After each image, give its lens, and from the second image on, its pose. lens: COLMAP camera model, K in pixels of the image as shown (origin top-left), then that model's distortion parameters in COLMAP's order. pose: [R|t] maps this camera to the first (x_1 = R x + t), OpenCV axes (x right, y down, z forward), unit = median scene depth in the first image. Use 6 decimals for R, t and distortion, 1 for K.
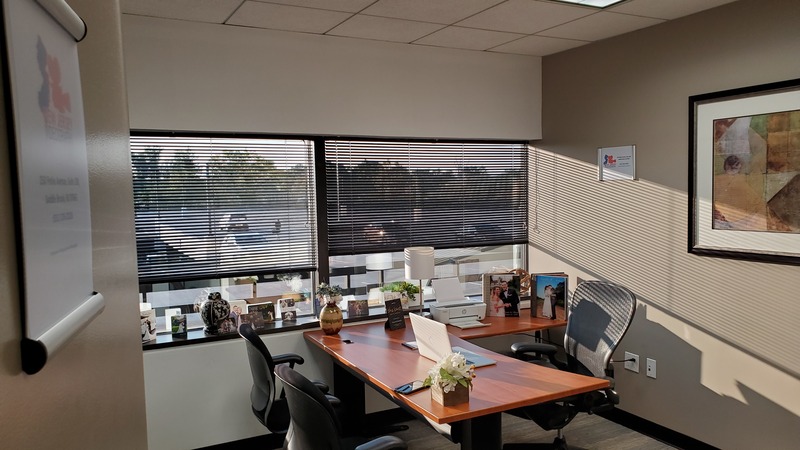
lens RADIAL K [[653.8, 0, 398.2], [0, 653.8, 228.7], [0, 0, 1]] dist [0.073105, -0.006087]
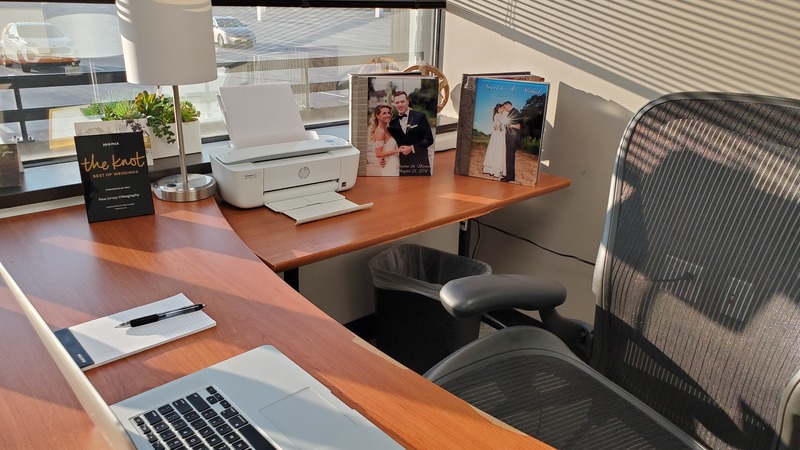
lens RADIAL K [[653.8, 0, 399.0], [0, 653.8, 228.8], [0, 0, 1]] dist [0.073105, -0.006087]
pose [[0.973631, -0.038320, 0.224886, 0.064353], [-0.027667, 0.958679, 0.283140, 0.045671], [-0.226443, -0.281896, 0.932340, 0.591837]]
